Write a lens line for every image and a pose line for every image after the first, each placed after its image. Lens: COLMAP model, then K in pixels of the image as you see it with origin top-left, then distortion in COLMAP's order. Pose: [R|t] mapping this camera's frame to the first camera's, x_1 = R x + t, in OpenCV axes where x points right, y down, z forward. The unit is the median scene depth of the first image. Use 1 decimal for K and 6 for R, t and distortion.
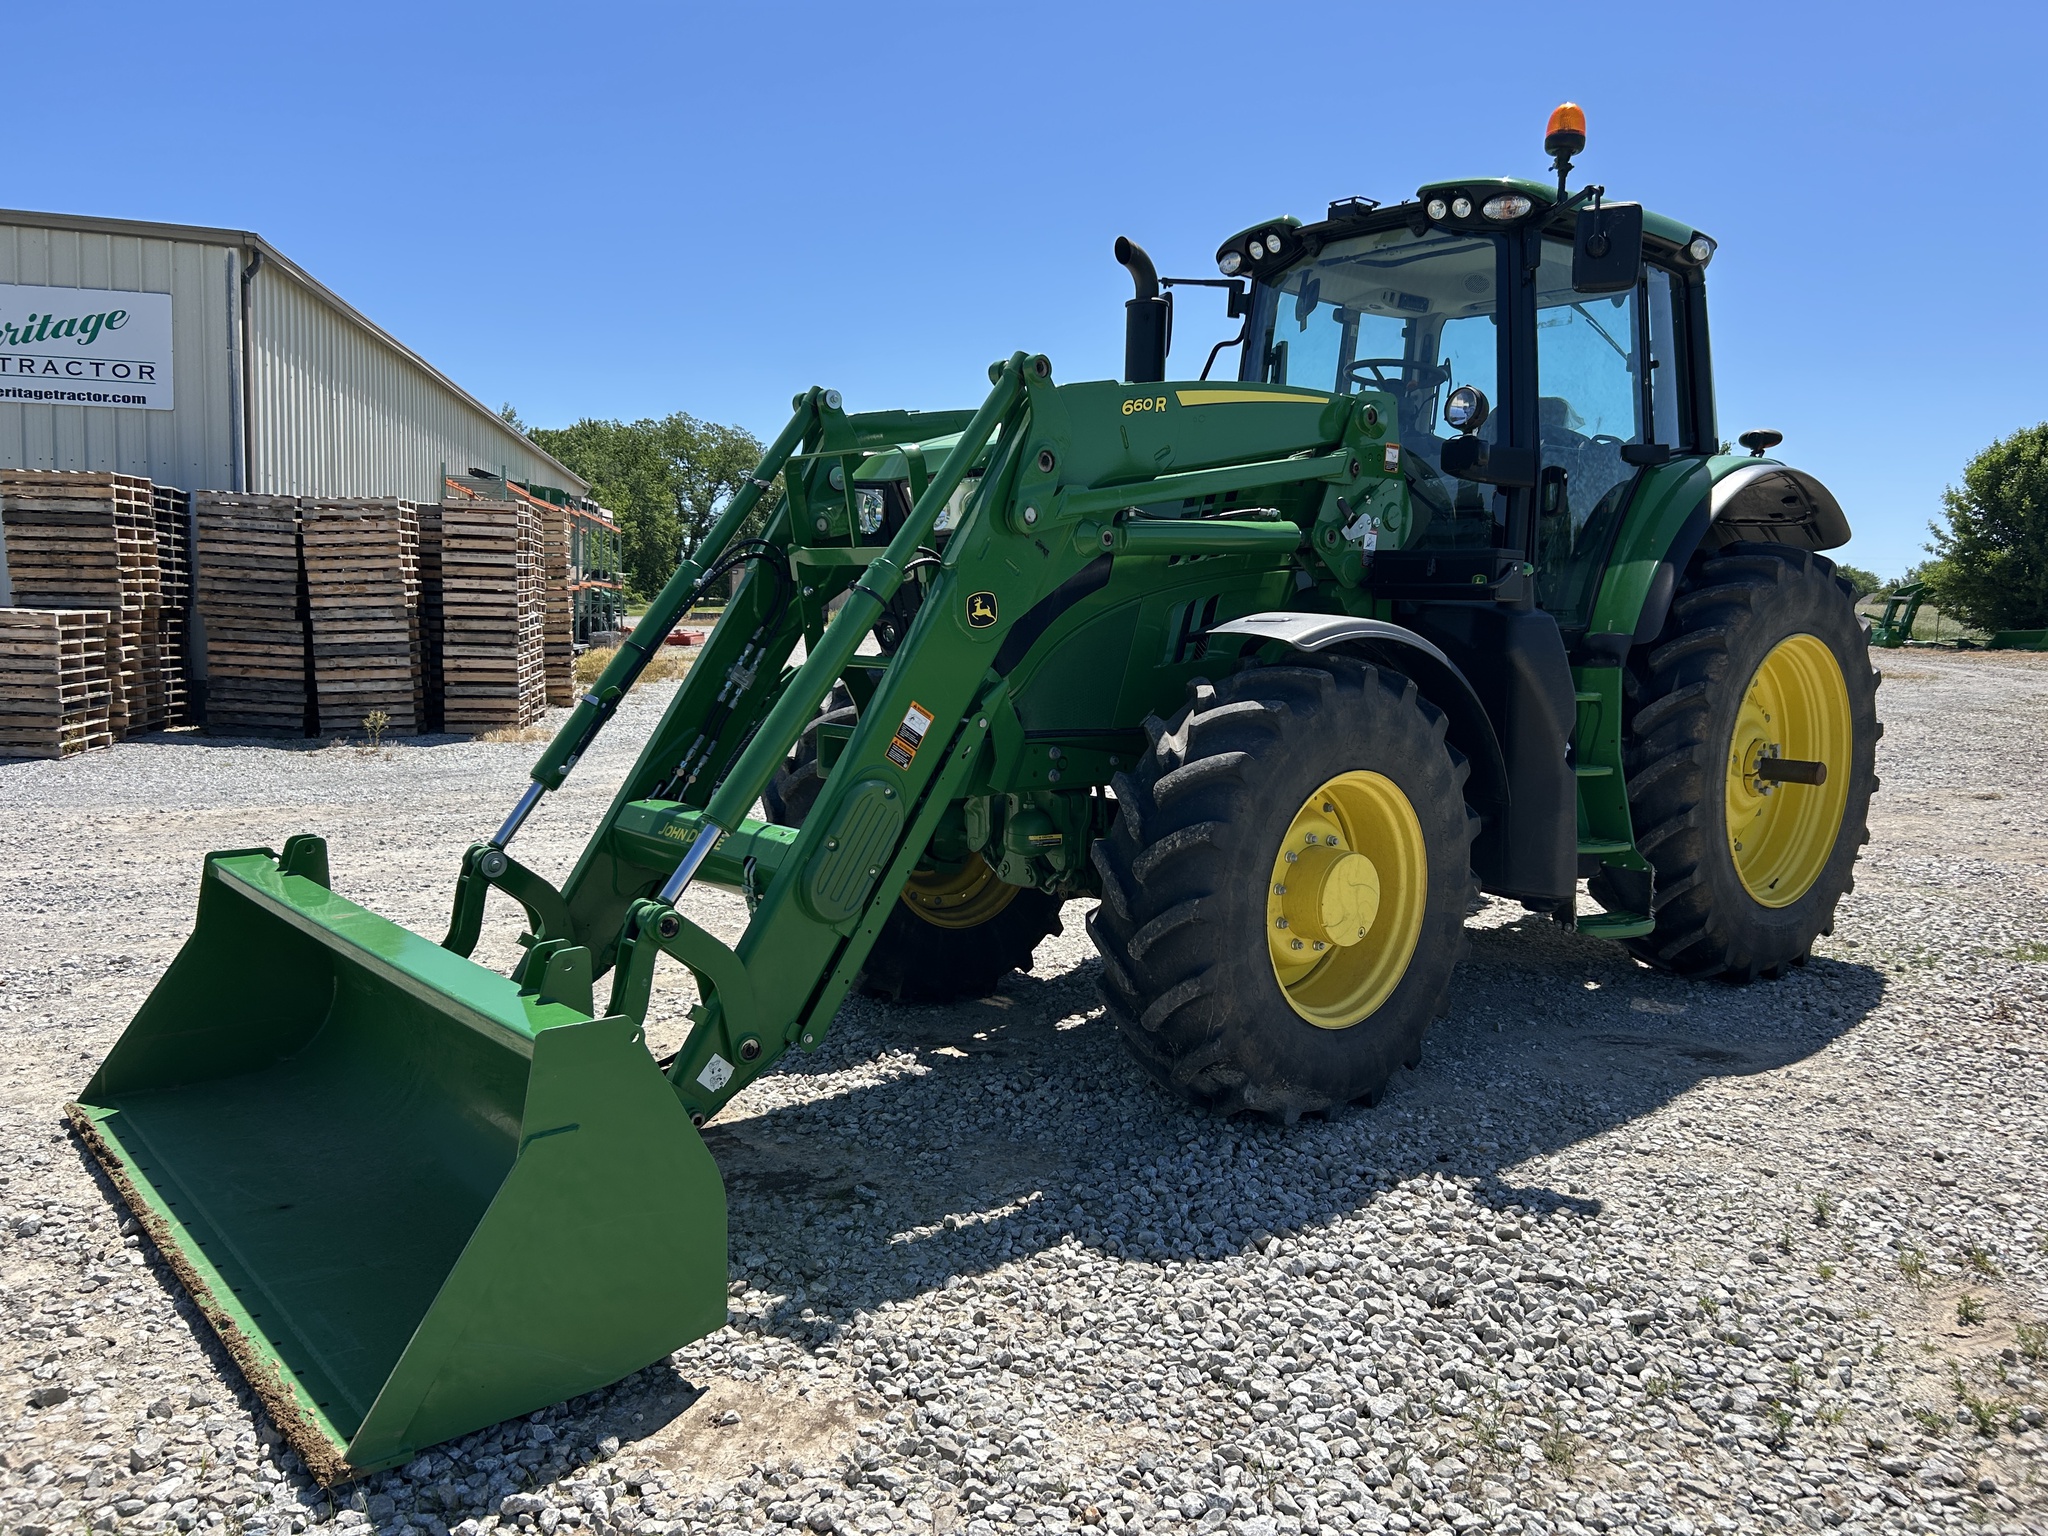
lens RADIAL K [[1540.9, 0, 1040.8], [0, 1540.9, 769.6], [0, 0, 1]] dist [0.049203, -0.050471]
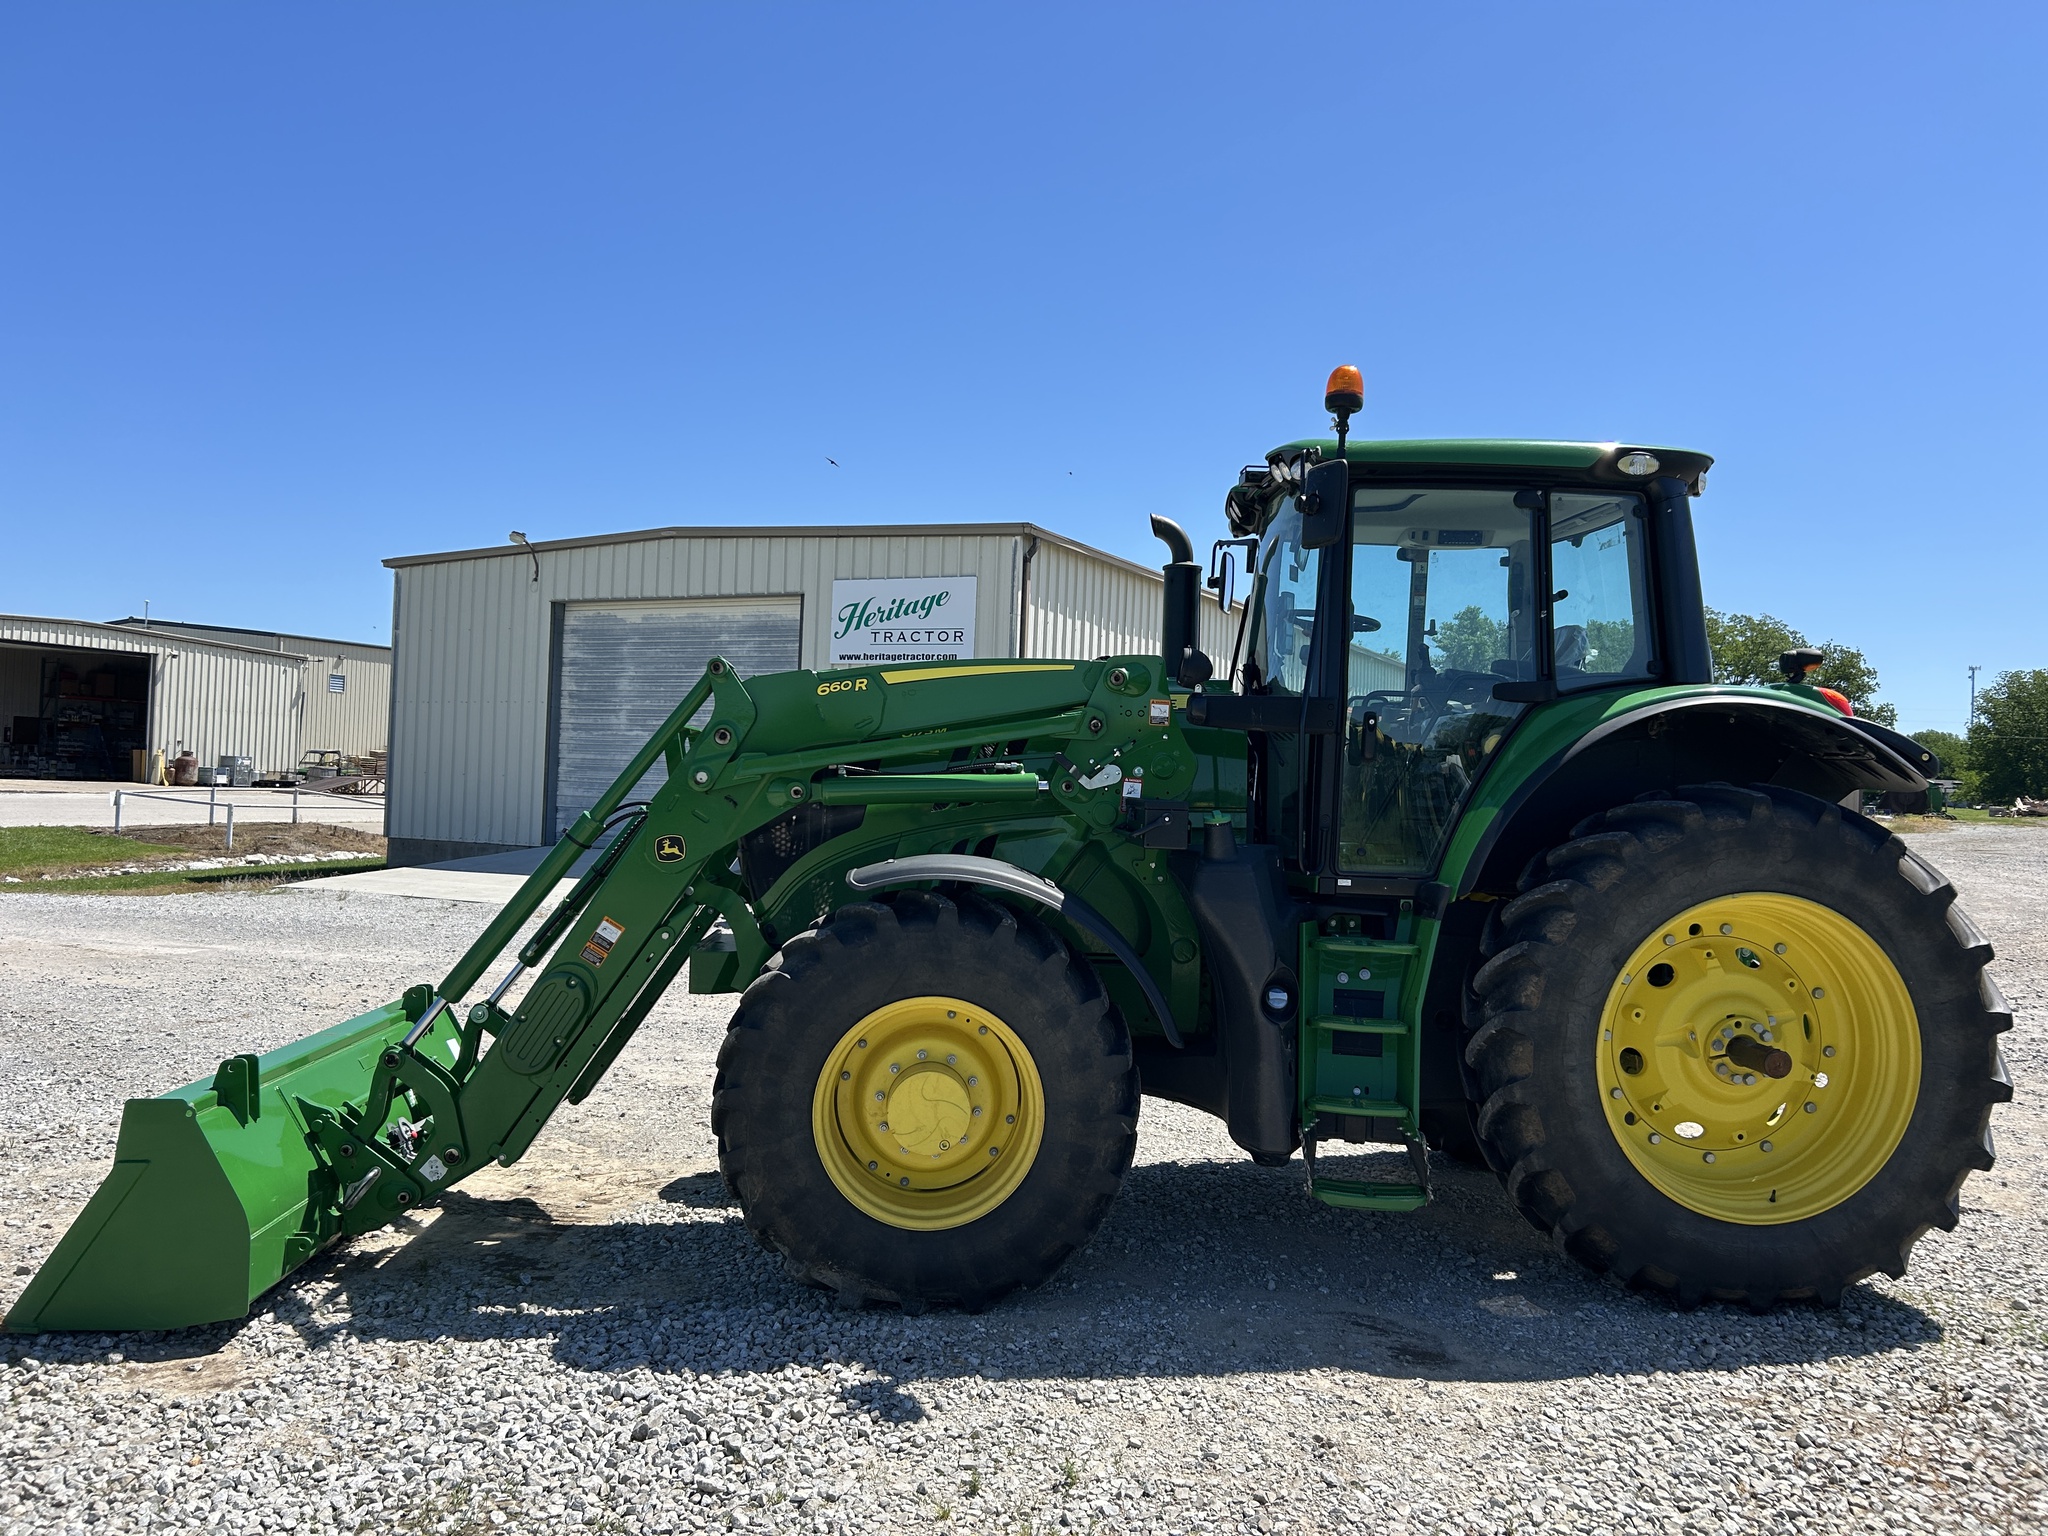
lens RADIAL K [[1540.9, 0, 1030.5], [0, 1540.9, 774.6], [0, 0, 1]] dist [0.049203, -0.050471]
pose [[0.792822, -0.004935, -0.609434, 0.302326], [-0.071098, 0.992391, -0.100528, -0.016726], [0.605292, 0.123030, 0.786438, 0.042149]]
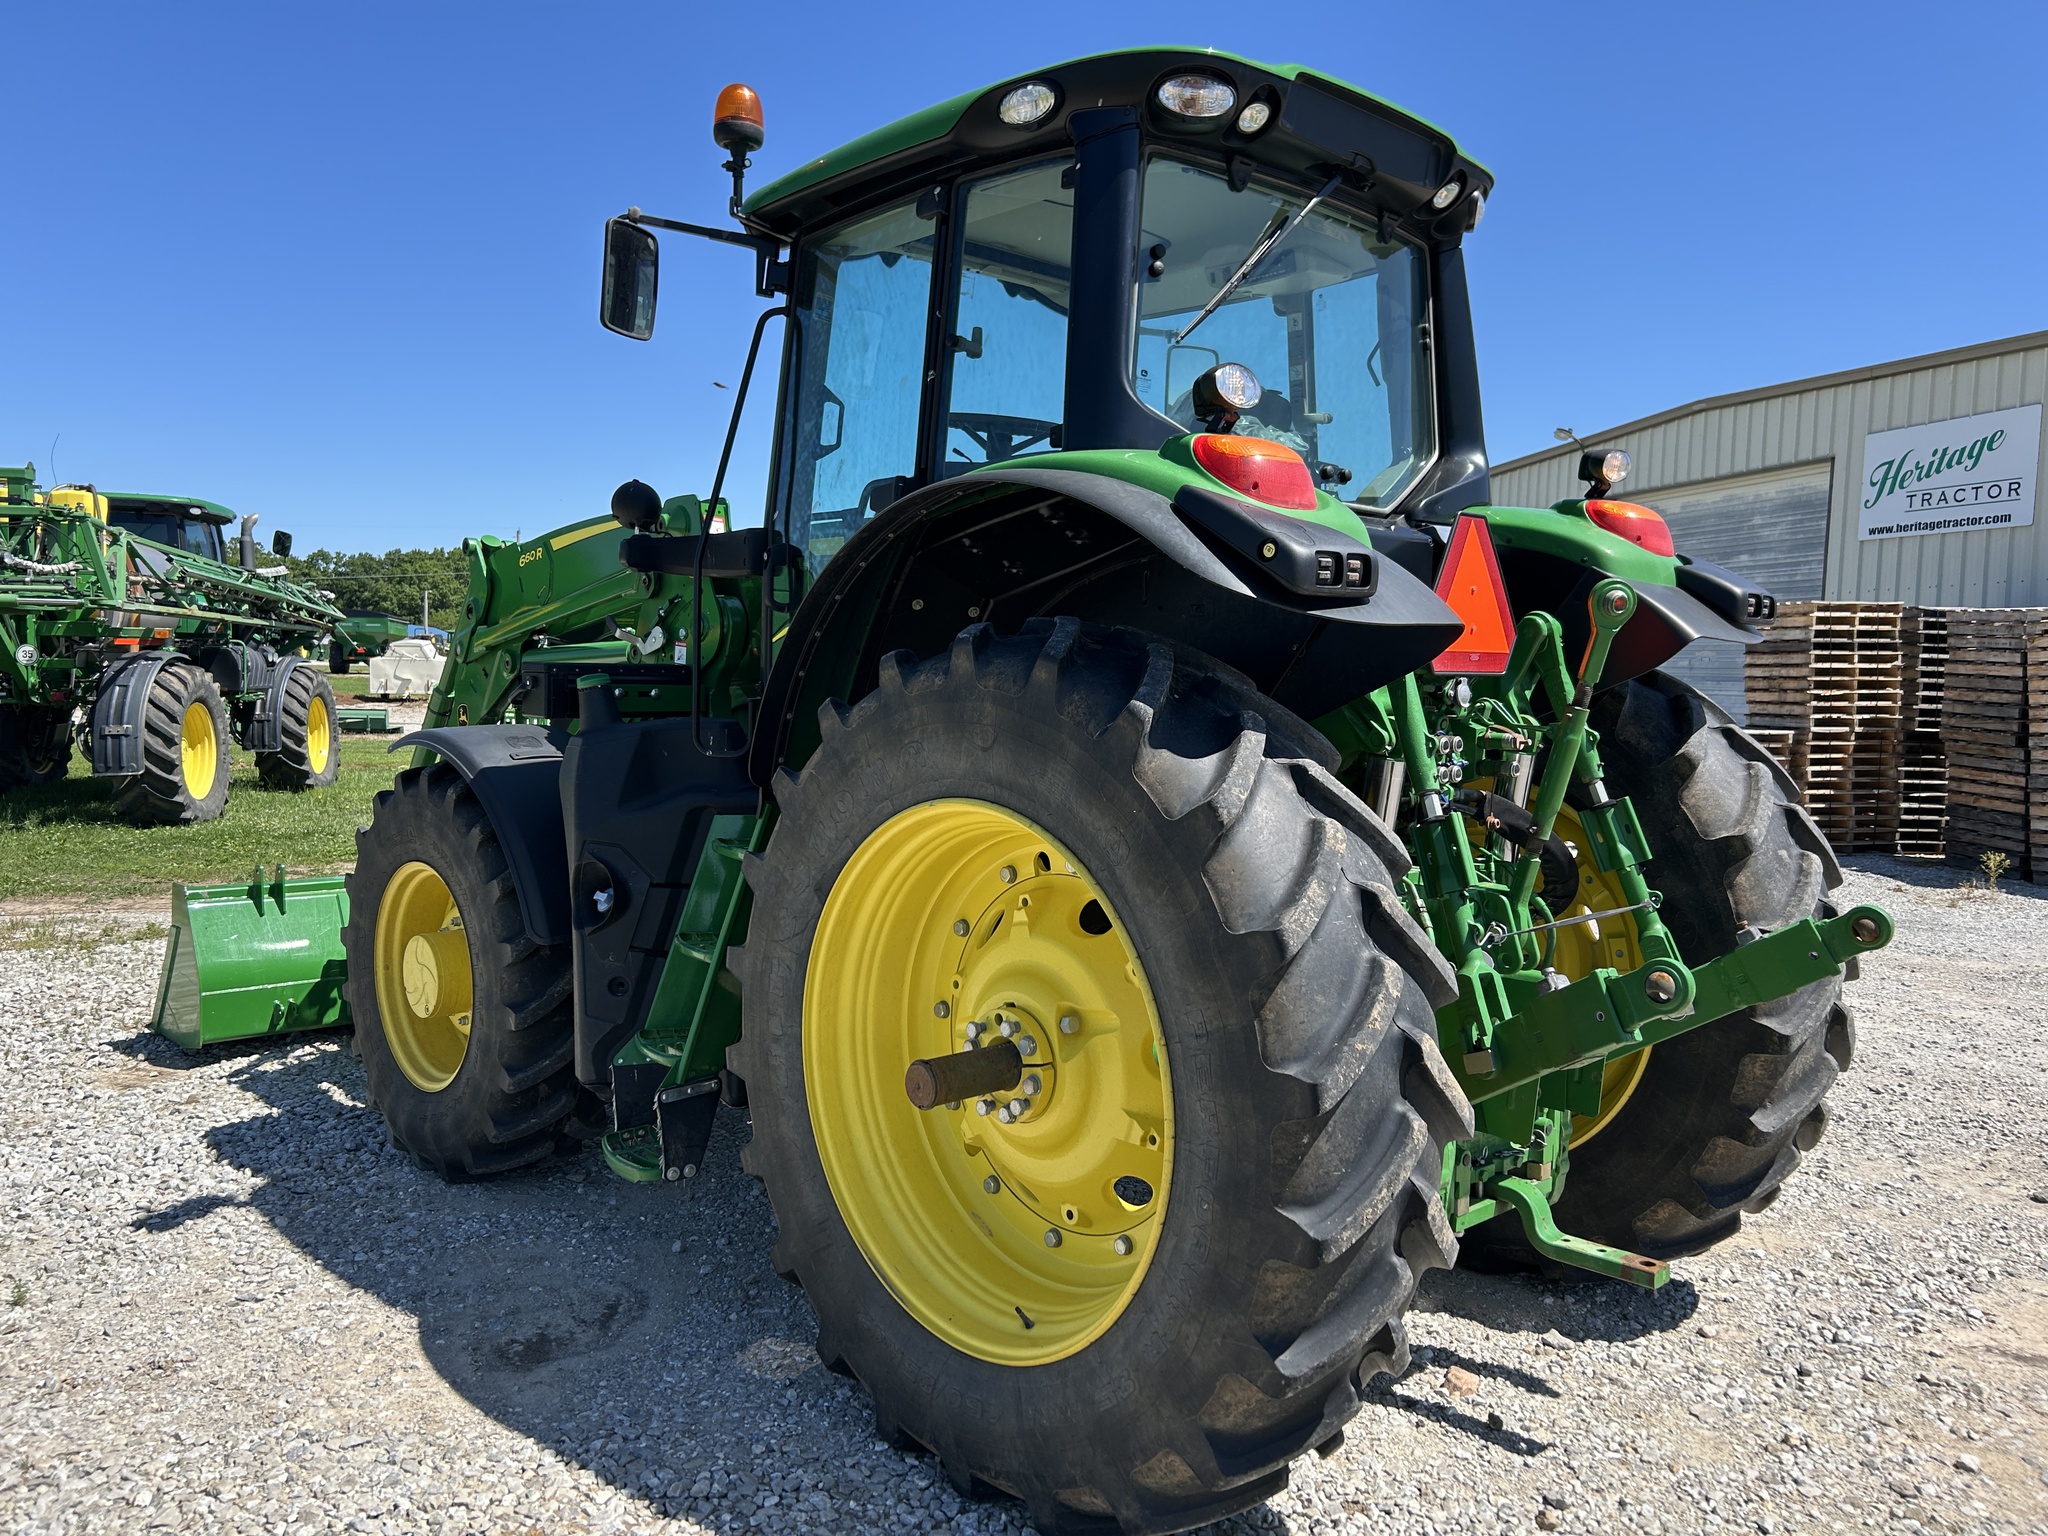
lens RADIAL K [[1540.9, 0, 1034.0], [0, 1540.9, 763.6], [0, 0, 1]] dist [0.049203, -0.050471]
pose [[0.038757, 0.038753, -0.998497, 0.432199], [-0.122987, 0.991835, 0.033721, -0.051974], [0.991651, 0.121496, 0.043207, 0.440608]]
